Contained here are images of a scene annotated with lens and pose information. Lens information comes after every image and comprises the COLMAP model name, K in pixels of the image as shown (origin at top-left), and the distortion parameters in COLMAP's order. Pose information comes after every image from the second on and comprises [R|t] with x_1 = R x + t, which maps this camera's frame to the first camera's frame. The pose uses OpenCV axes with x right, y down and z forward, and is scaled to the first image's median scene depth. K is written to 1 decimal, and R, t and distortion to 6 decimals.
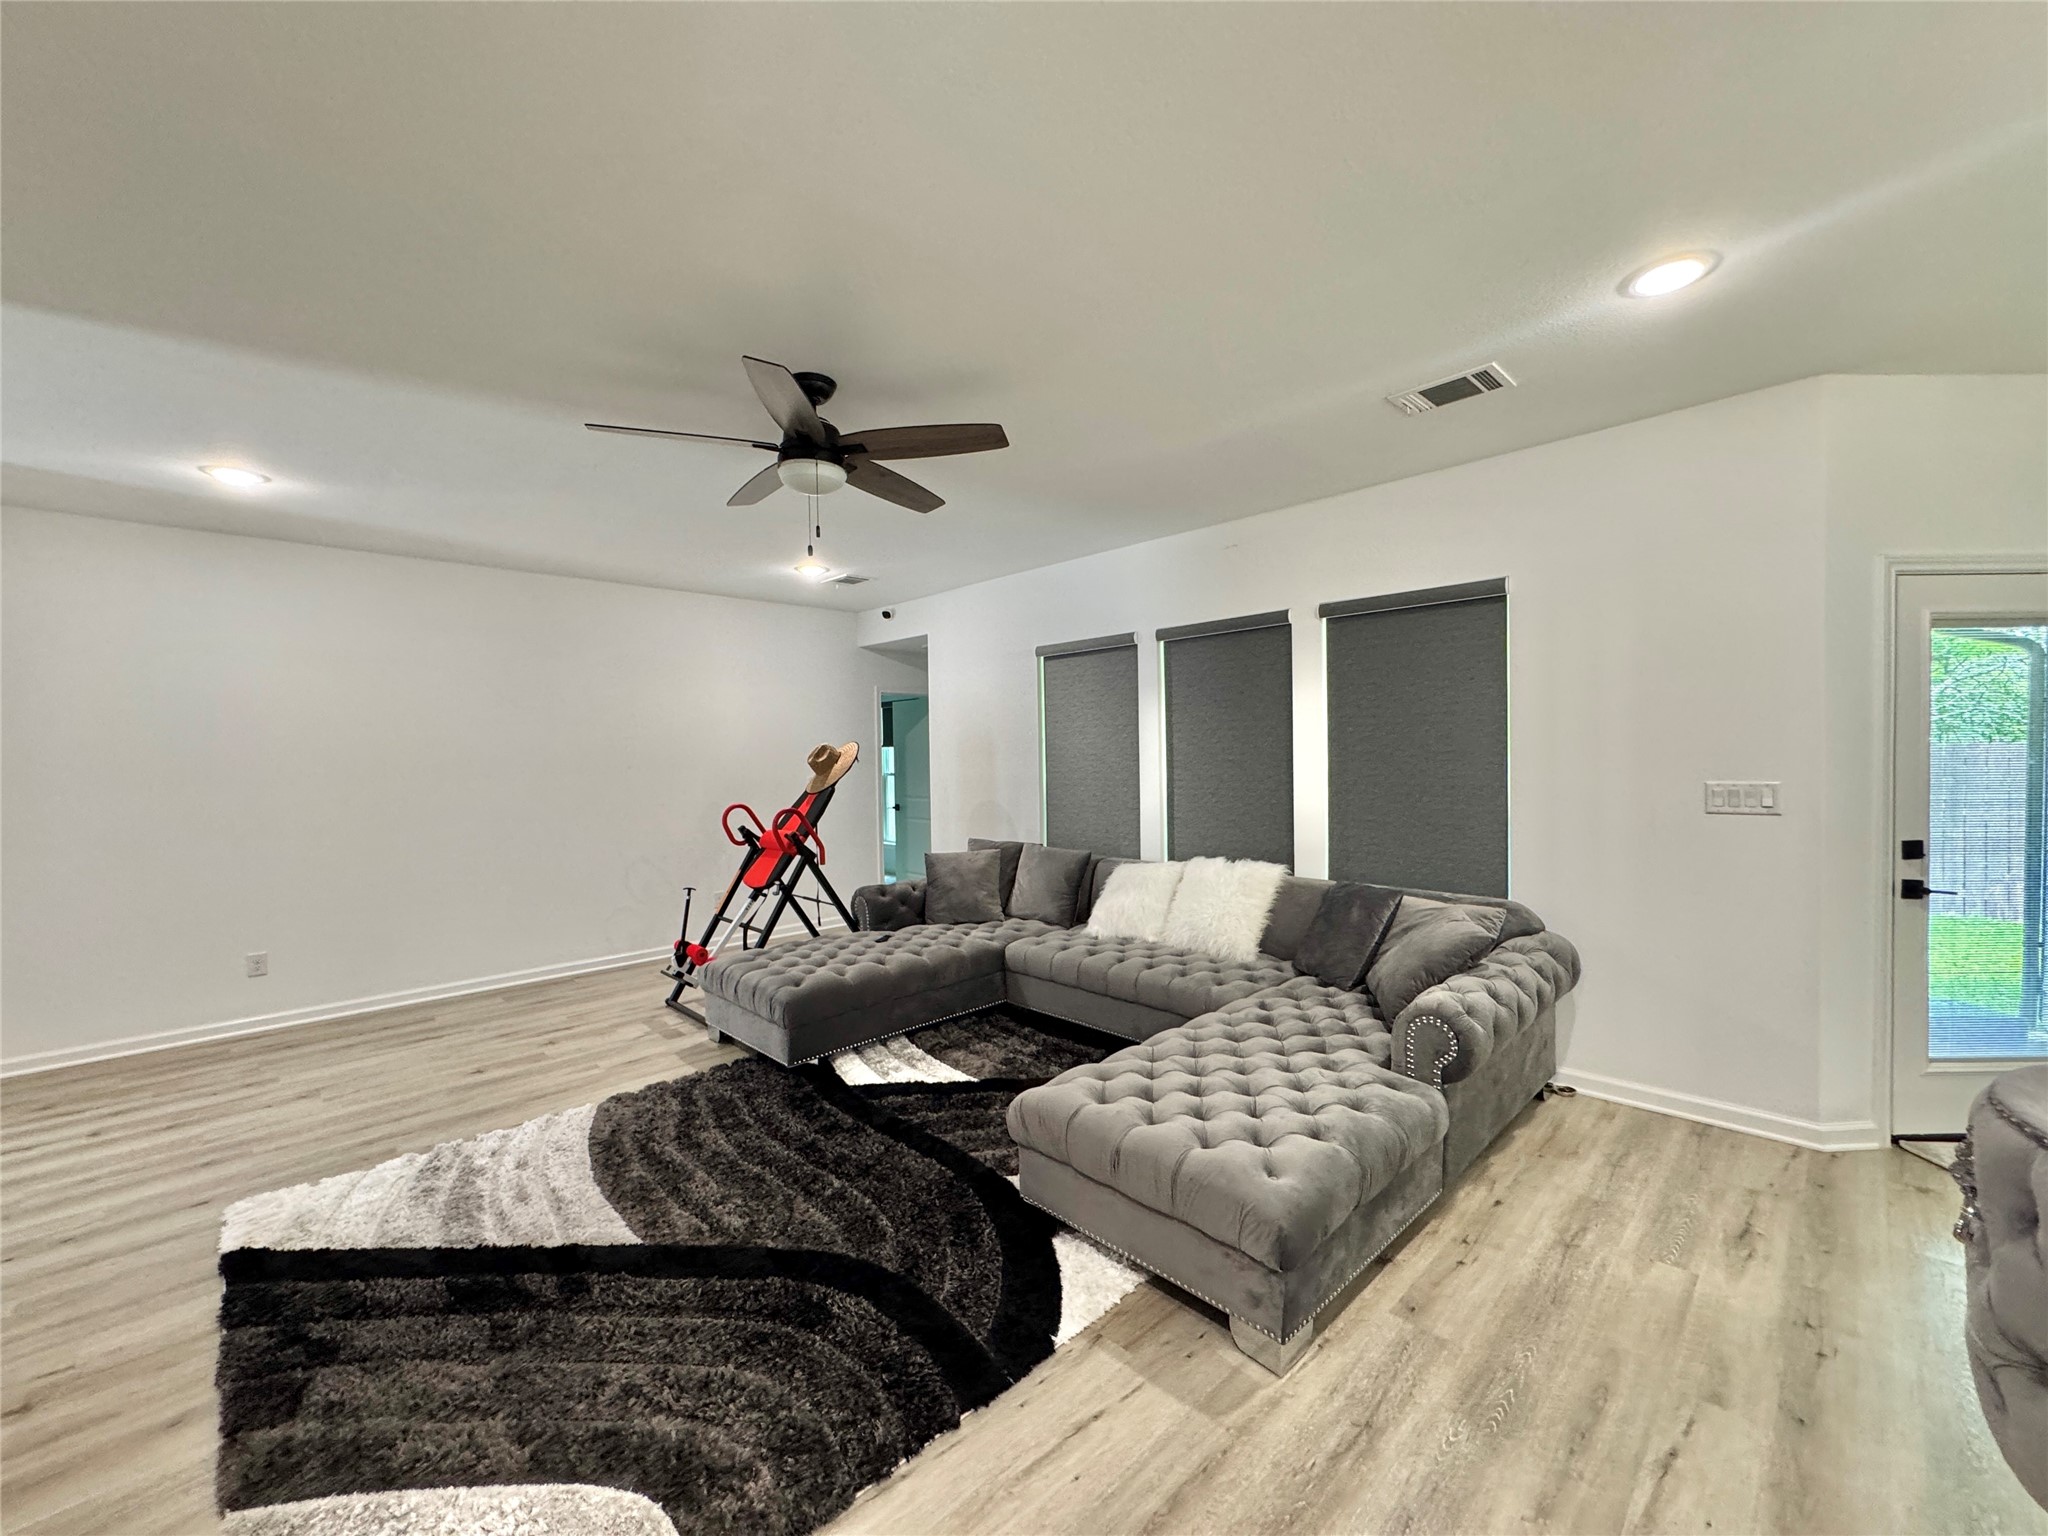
lens RADIAL K [[820.2, 0, 1024.0], [0, 820.2, 768.0], [0, 0, 1]] dist [-0.000413, -0.000323]
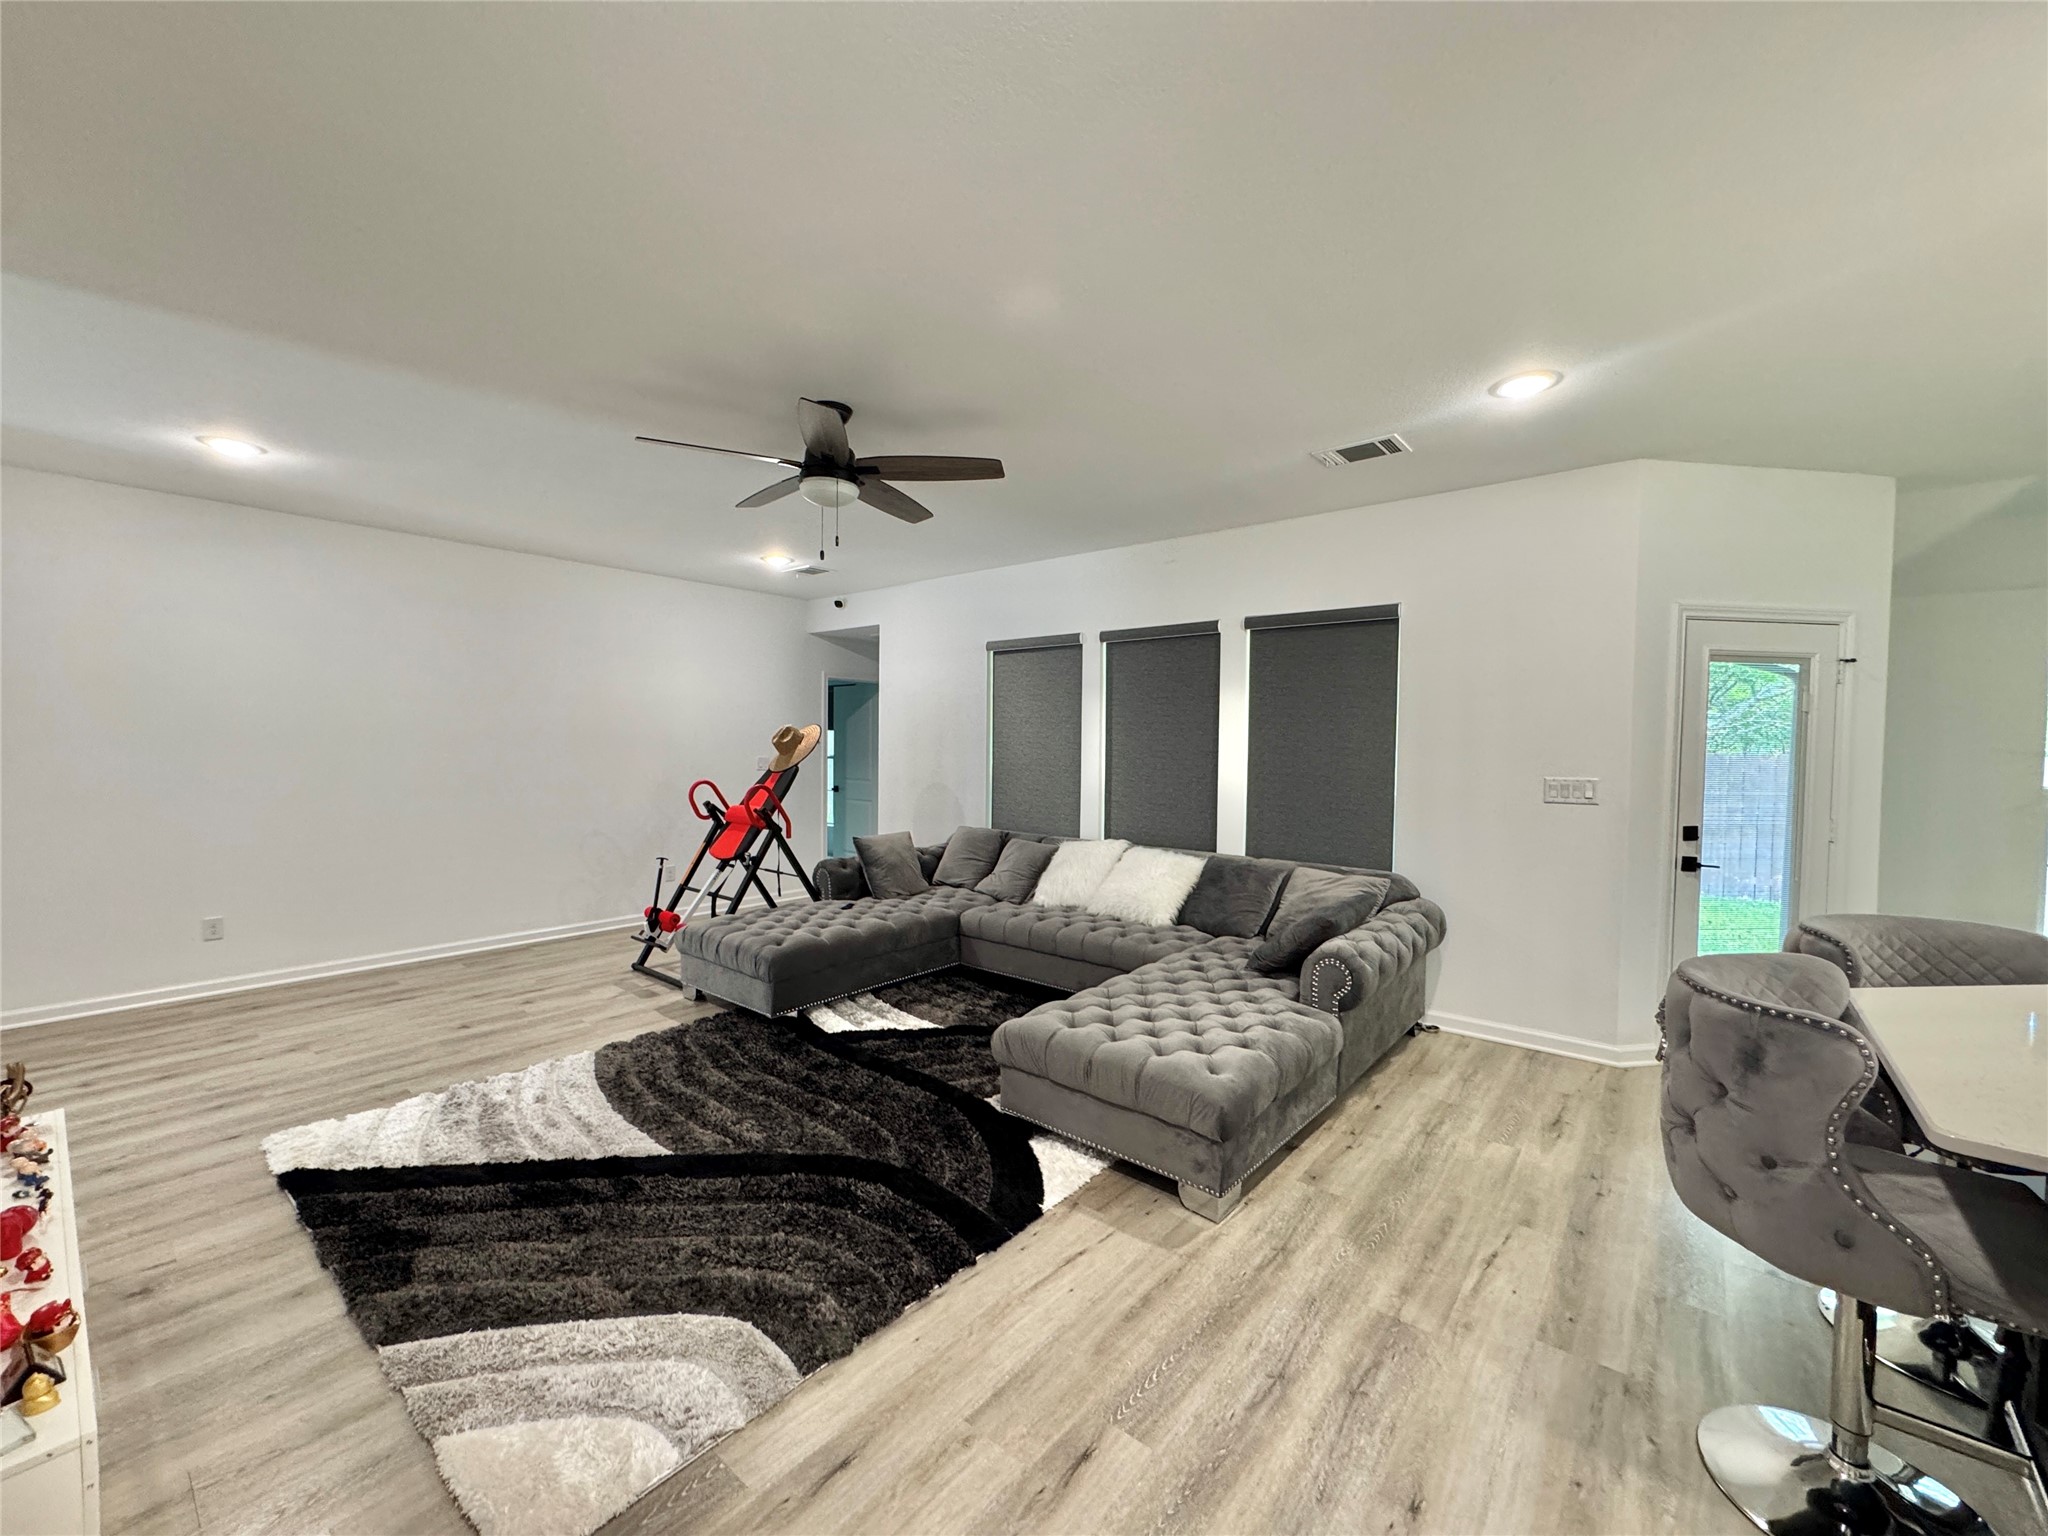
lens RADIAL K [[820.2, 0, 1024.0], [0, 820.2, 768.0], [0, 0, 1]] dist [-0.000413, -0.000323]
pose [[0.993593, 0.024290, 0.110375, -0.106224], [-0.025790, 0.999593, 0.012183, 0.008806], [-0.110034, -0.014952, 0.993815, -0.171973]]
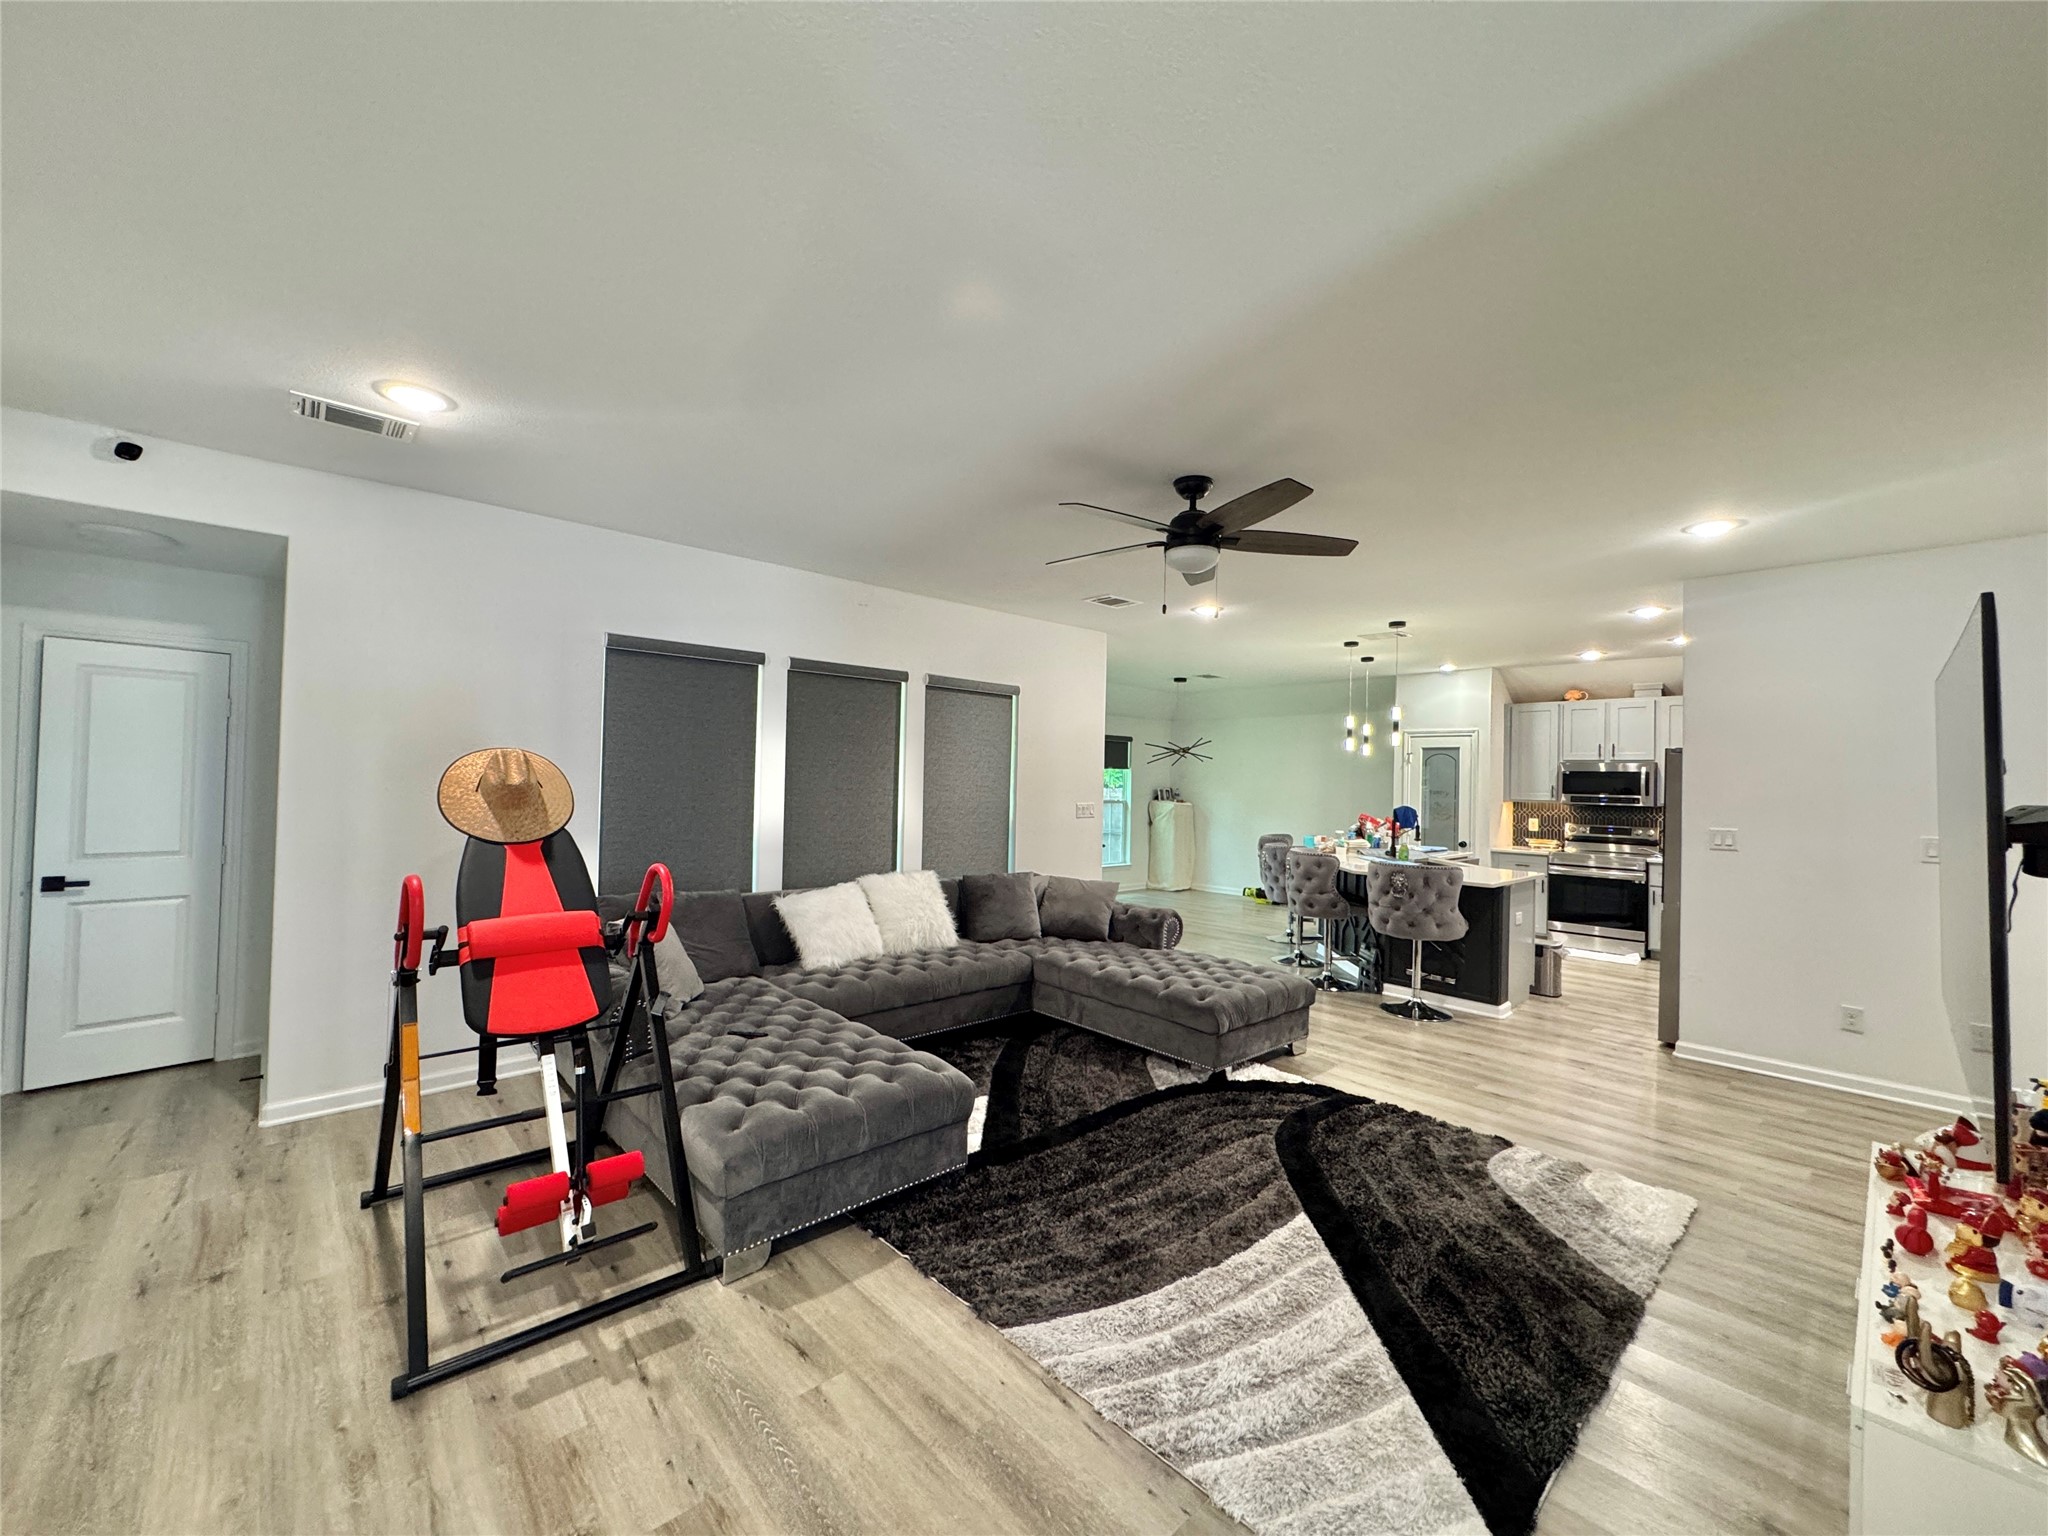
lens RADIAL K [[807.6, 0, 1024.0], [0, 807.6, 768.0], [0, 0, 1]] dist [0.000252, -0.000038]
pose [[0.029859, 0.032772, 0.999017, -1.459540], [-0.003113, 0.999461, -0.032694, -0.003747], [-0.999549, -0.002134, 0.029945, 1.219938]]
